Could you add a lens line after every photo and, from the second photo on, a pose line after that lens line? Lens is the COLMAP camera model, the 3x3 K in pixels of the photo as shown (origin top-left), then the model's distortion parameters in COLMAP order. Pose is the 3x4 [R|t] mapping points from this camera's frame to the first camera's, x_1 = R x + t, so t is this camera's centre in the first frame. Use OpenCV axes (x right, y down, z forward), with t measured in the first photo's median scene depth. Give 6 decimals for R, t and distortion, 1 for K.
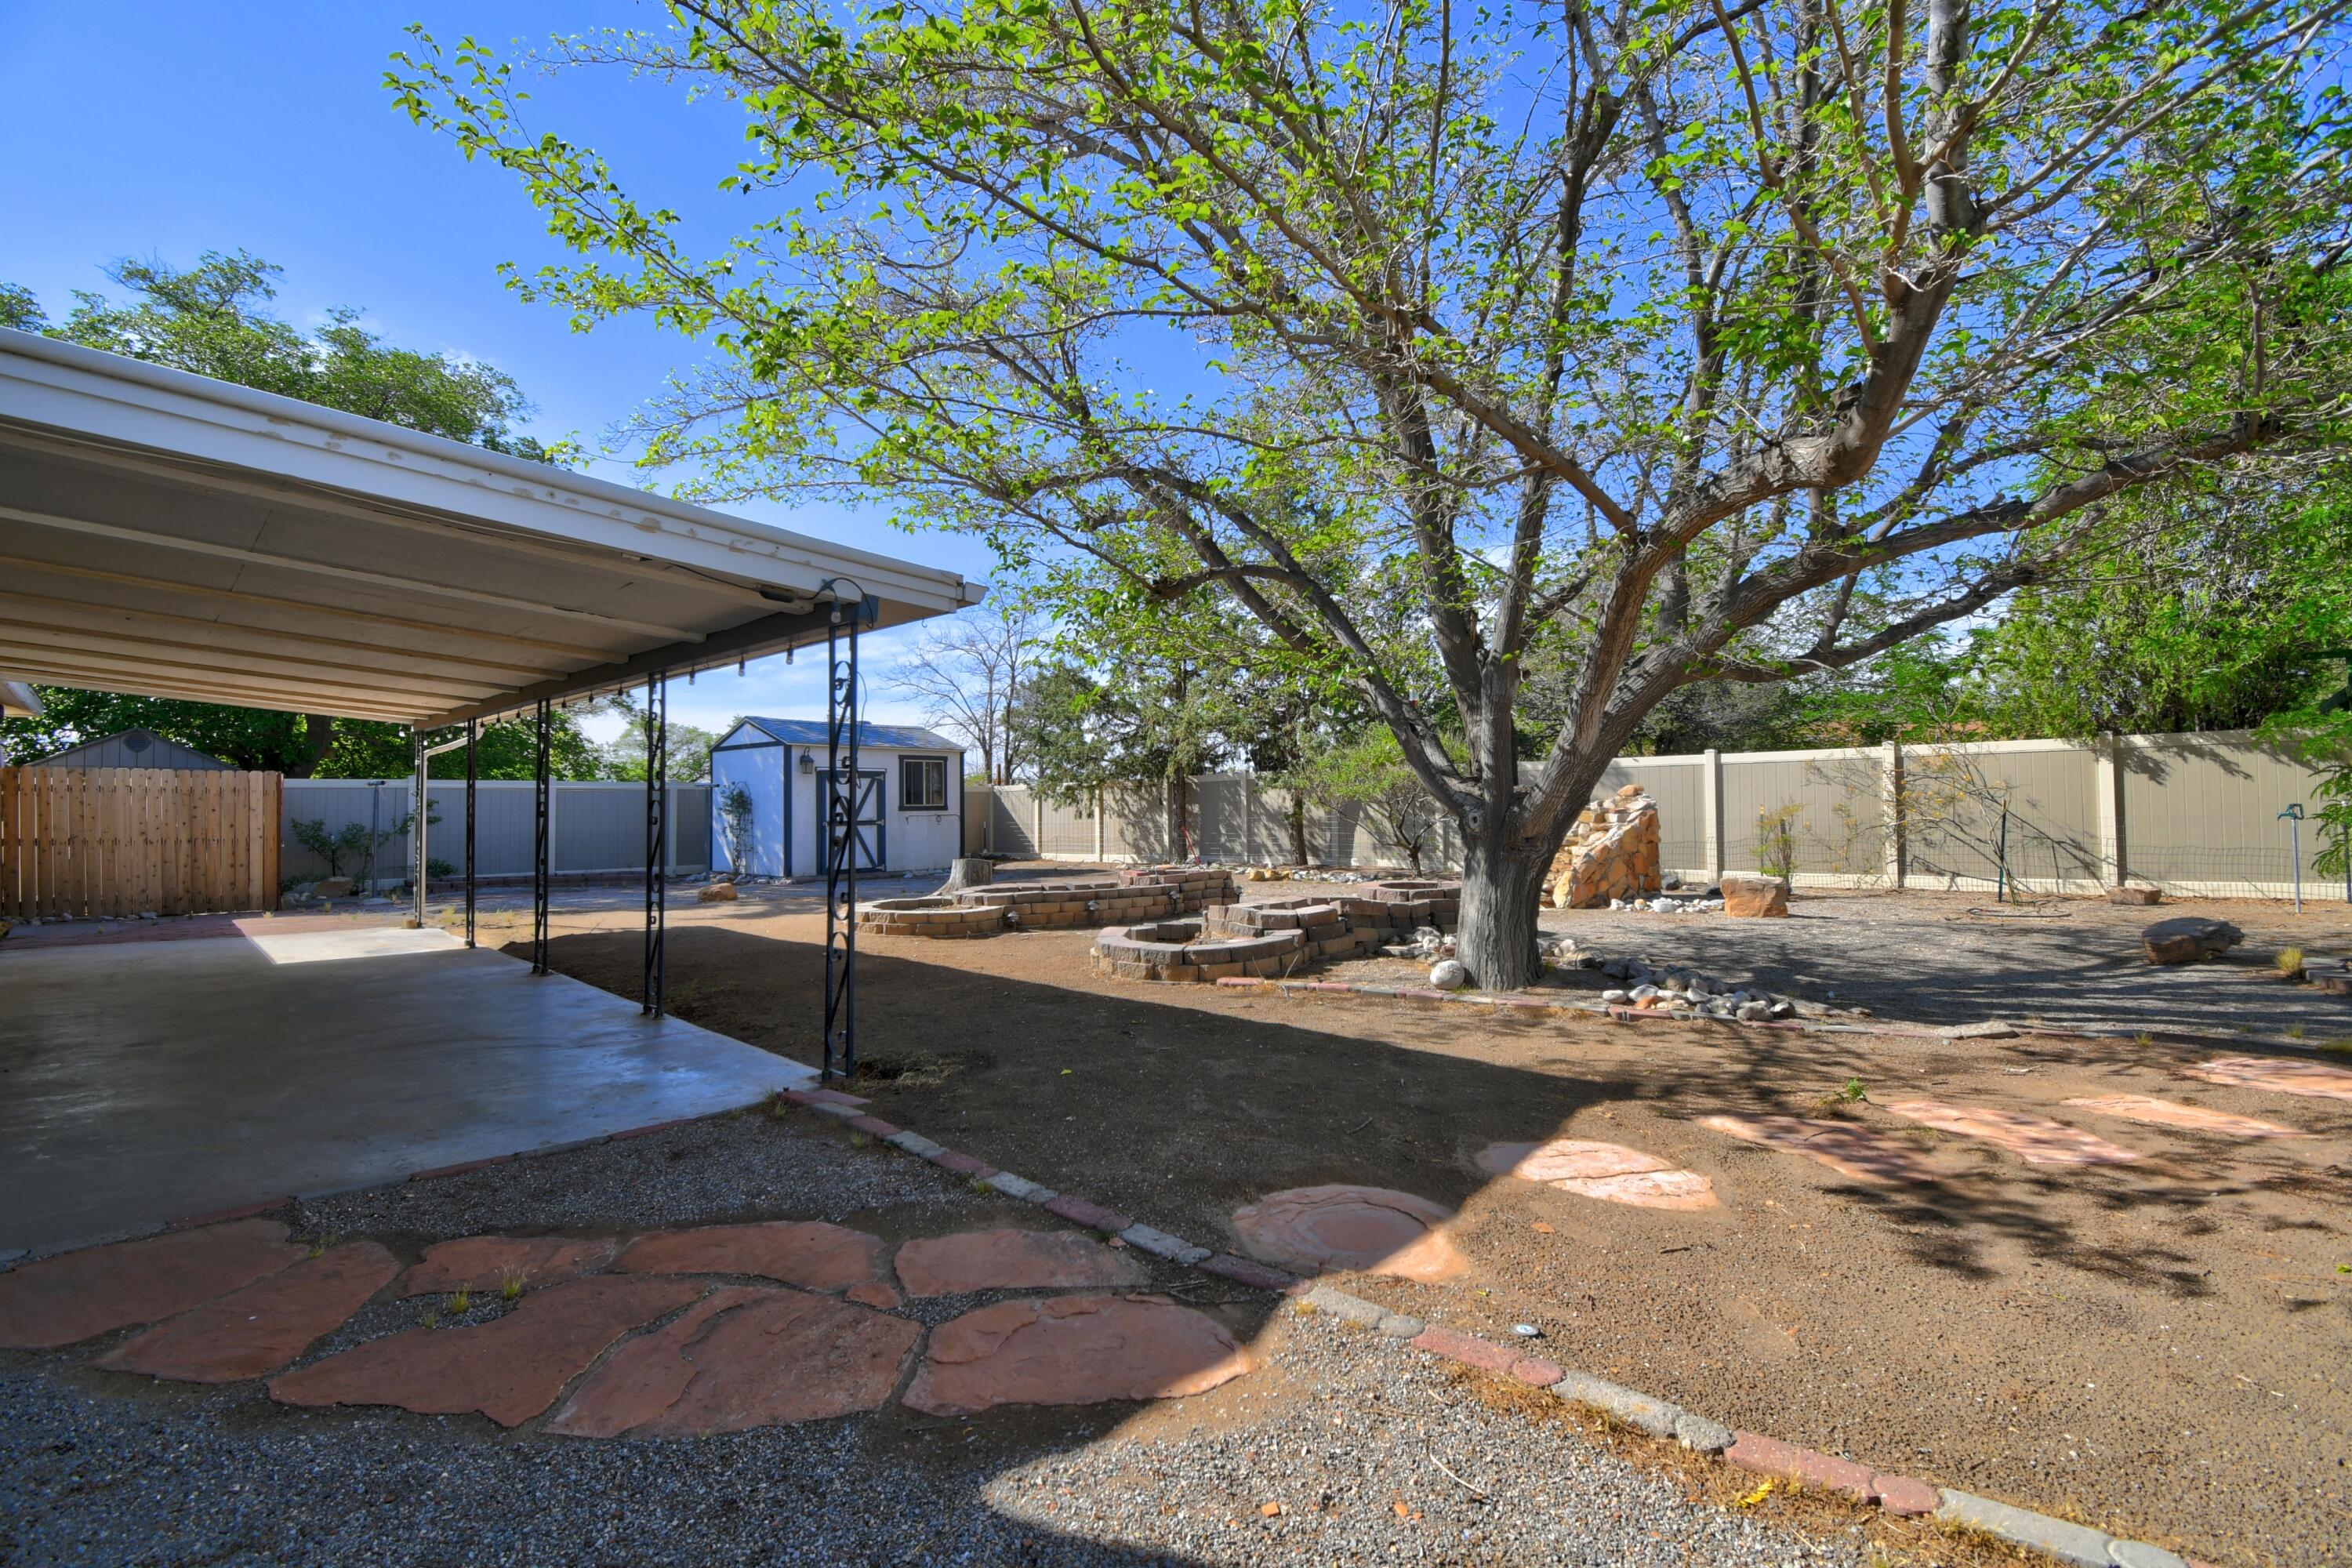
lens RADIAL K [[1044.5, 0, 1176.0], [0, 1044.5, 784.0], [0, 0, 1]] dist [-0.002821, -0.000484]
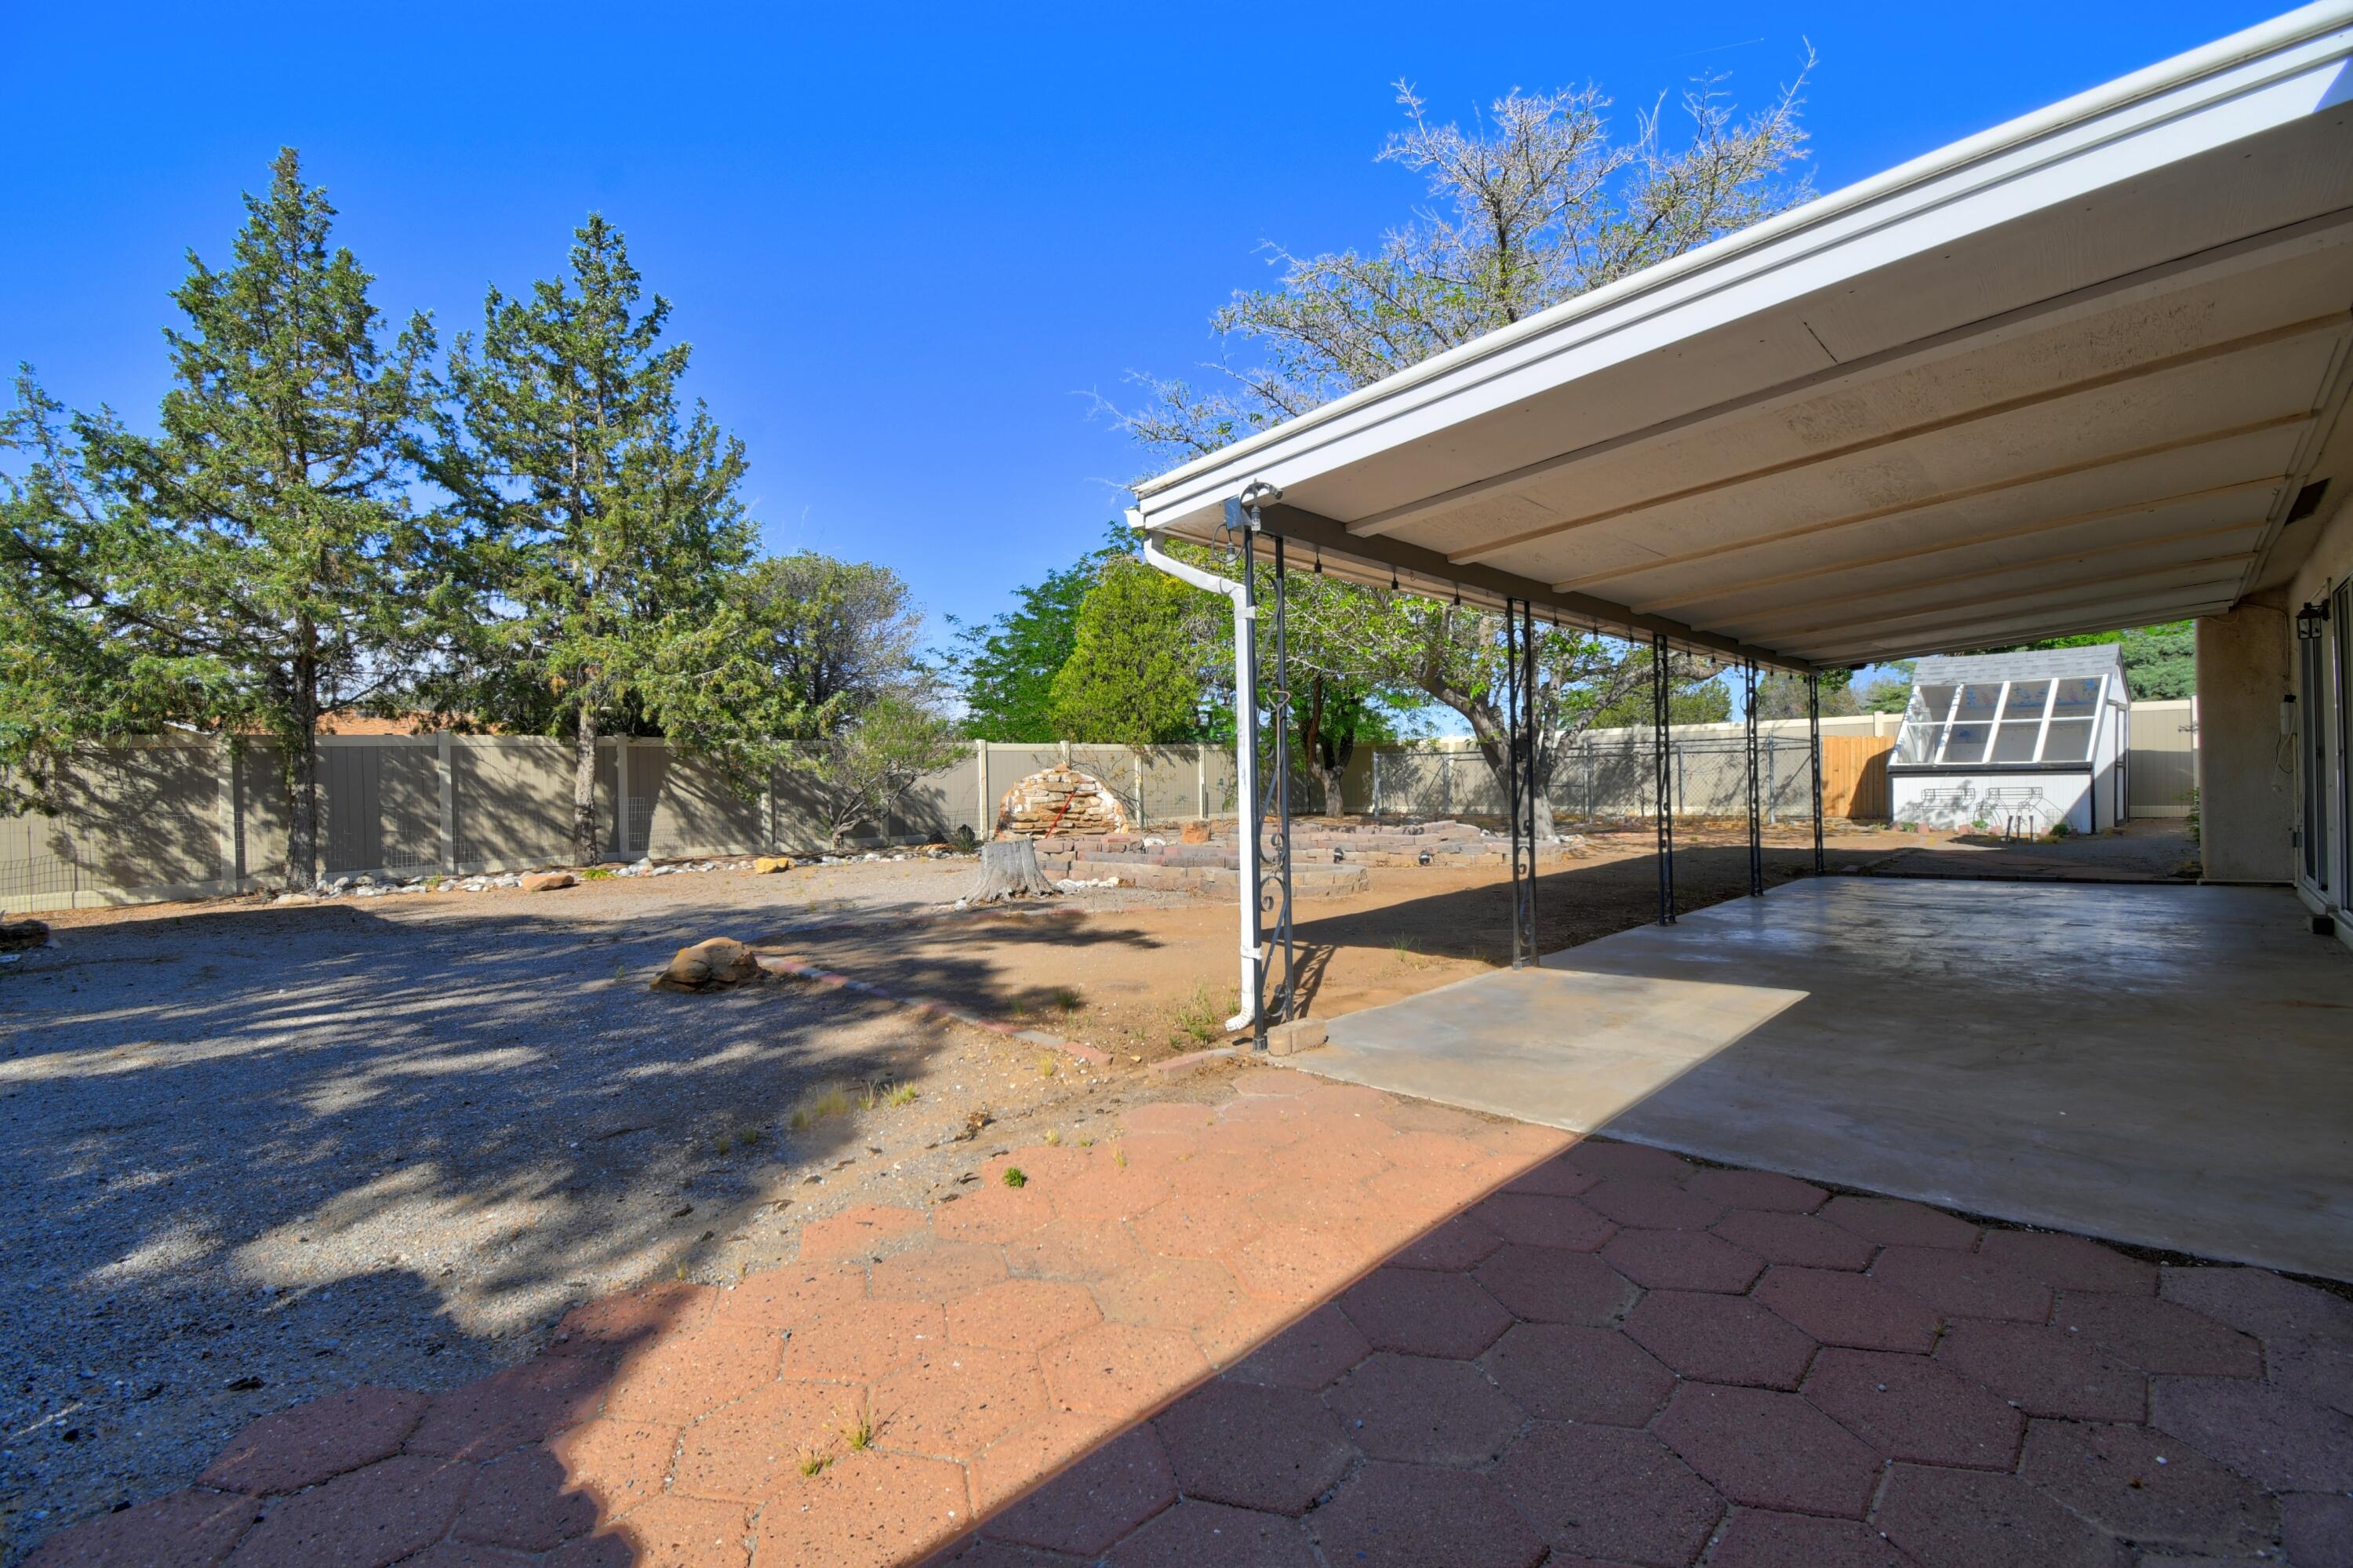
lens RADIAL K [[1045.0, 0, 1176.5], [0, 1045.0, 784.0], [0, 0, 1]] dist [-0.002821, -0.000484]
pose [[-0.039916, 0.009250, 0.999160, -0.653422], [-0.001368, 0.999956, -0.009312, 0.028580], [-0.999202, -0.001738, -0.039901, 0.640886]]
